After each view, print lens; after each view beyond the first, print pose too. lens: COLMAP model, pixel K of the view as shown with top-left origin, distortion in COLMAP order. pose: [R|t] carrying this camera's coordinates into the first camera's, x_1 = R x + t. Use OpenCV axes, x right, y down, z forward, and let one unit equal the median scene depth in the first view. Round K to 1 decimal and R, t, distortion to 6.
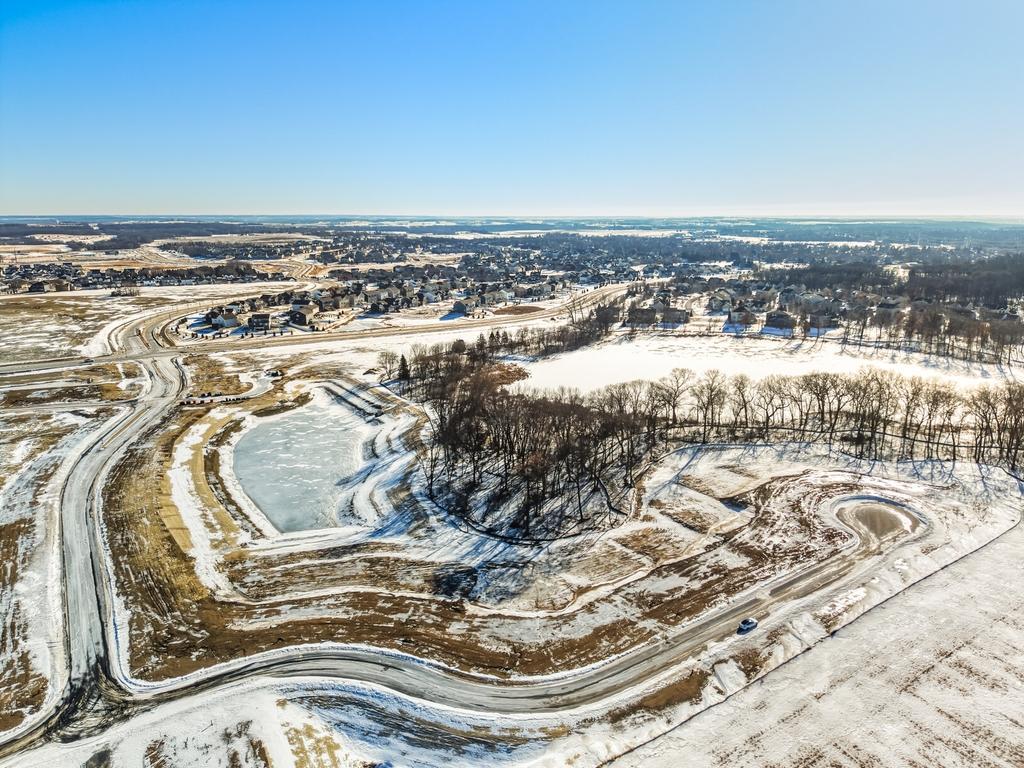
lens RADIAL K [[682.9, 0, 510.8], [0, 682.9, 386.5], [0, 0, 1]] dist [0.027824, -0.028314]
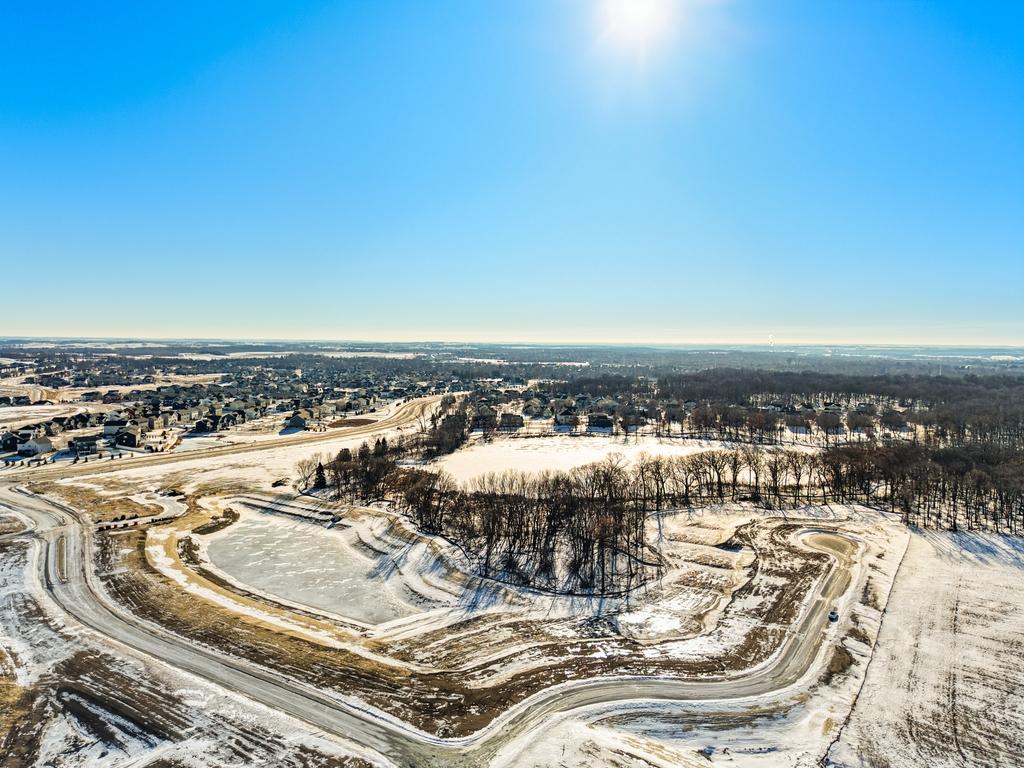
lens RADIAL K [[689.1, 0, 510.2], [0, 689.1, 383.9], [0, 0, 1]] dist [0.028759, -0.027961]
pose [[0.921902, -0.017039, 0.387047, -0.513256], [0.086377, 0.982926, -0.162469, 0.048357], [-0.377670, 0.183213, 0.907633, -0.046221]]
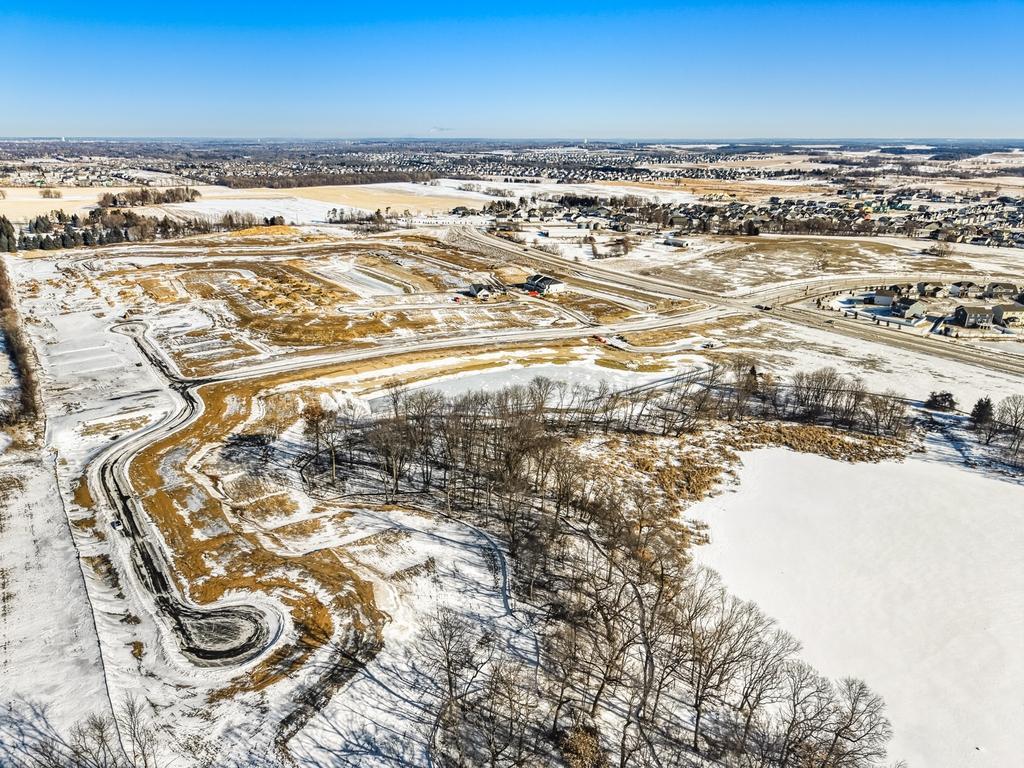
lens RADIAL K [[682.9, 0, 510.8], [0, 682.9, 386.5], [0, 0, 1]] dist [0.027824, -0.028314]
pose [[0.055602, 0.343749, -0.937414, 1.119009], [-0.246096, 0.914619, 0.320793, -0.393221], [0.967649, 0.212857, 0.135449, 1.055684]]
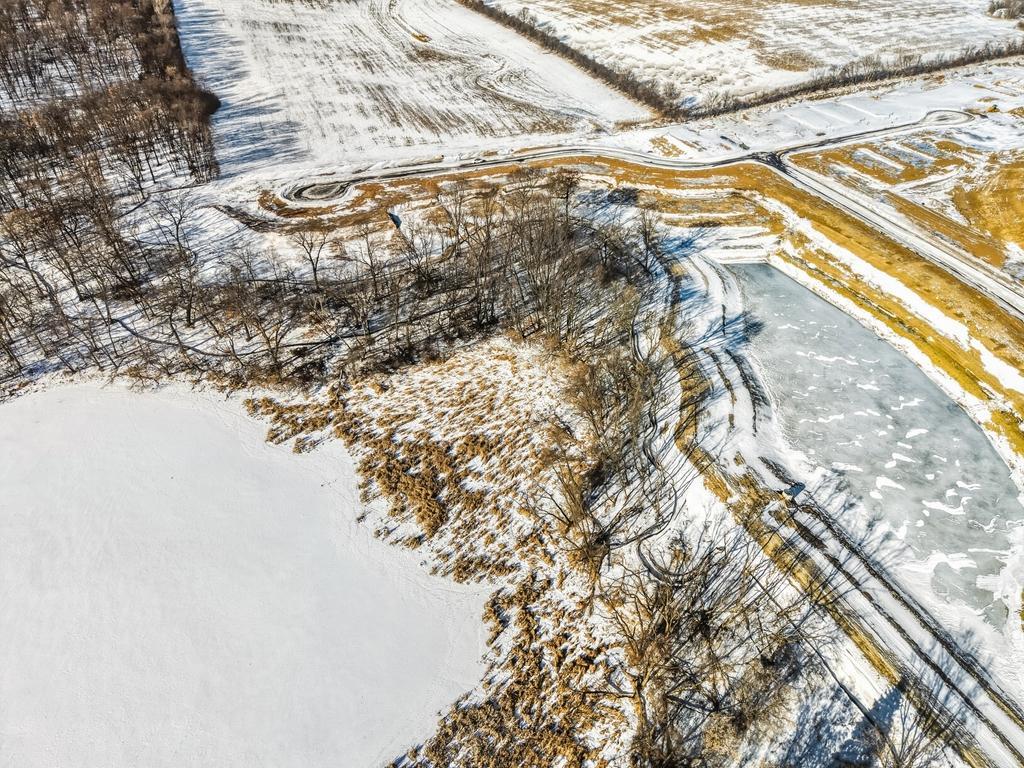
lens RADIAL K [[682.9, 0, 510.8], [0, 682.9, 386.5], [0, 0, 1]] dist [0.027824, -0.028314]
pose [[-0.981357, -0.122518, 0.148080, -0.094629], [0.043273, 0.609837, 0.791345, -0.593868], [-0.187259, 0.782999, -0.593166, 1.879738]]
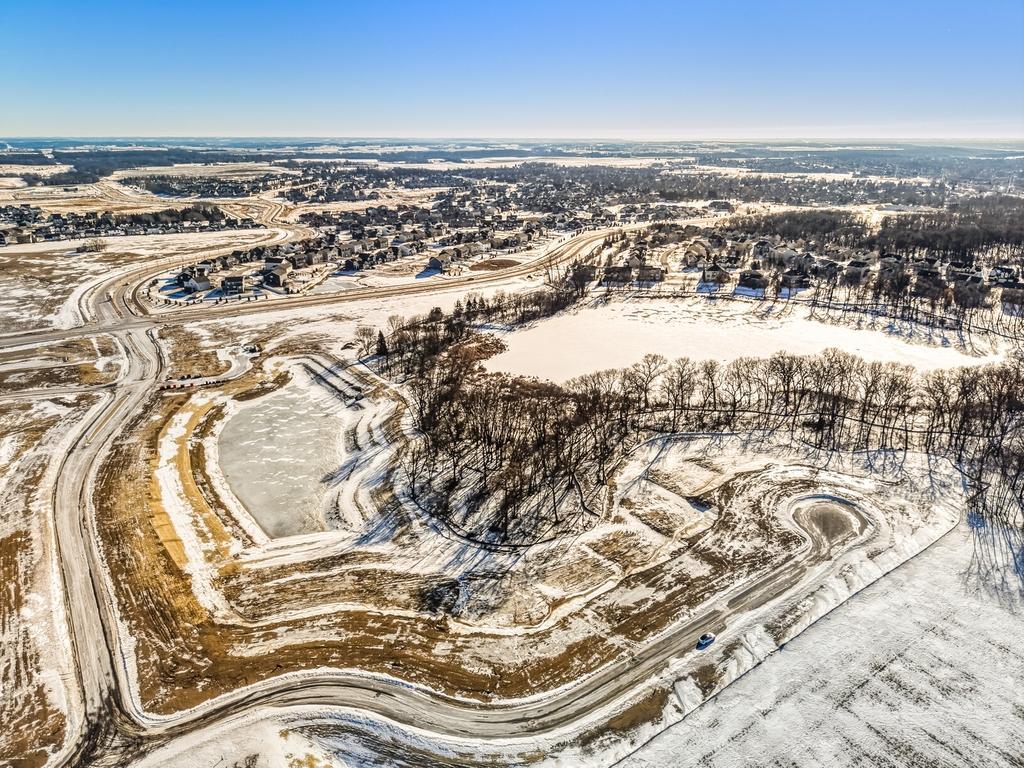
lens RADIAL K [[682.9, 0, 510.8], [0, 682.9, 386.5], [0, 0, 1]] dist [0.027824, -0.028314]
pose [[0.999405, -0.010193, 0.032964, -0.000437], [0.006725, 0.994592, 0.103640, -0.119466], [-0.033842, -0.103357, 0.994068, -0.029967]]
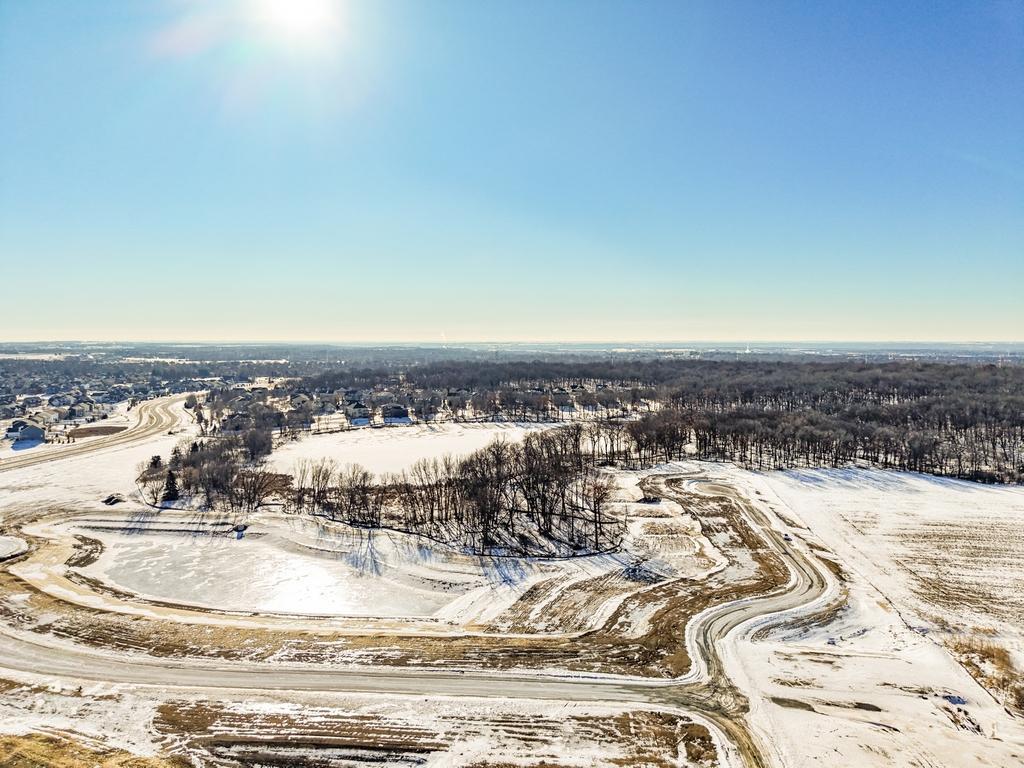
lens RADIAL K [[682.9, 0, 510.8], [0, 682.9, 386.5], [0, 0, 1]] dist [0.027824, -0.028314]
pose [[0.645884, -0.051854, 0.761673, -0.925380], [0.185202, 0.978531, -0.090431, 0.010908], [-0.740631, 0.199471, 0.641621, 0.240466]]
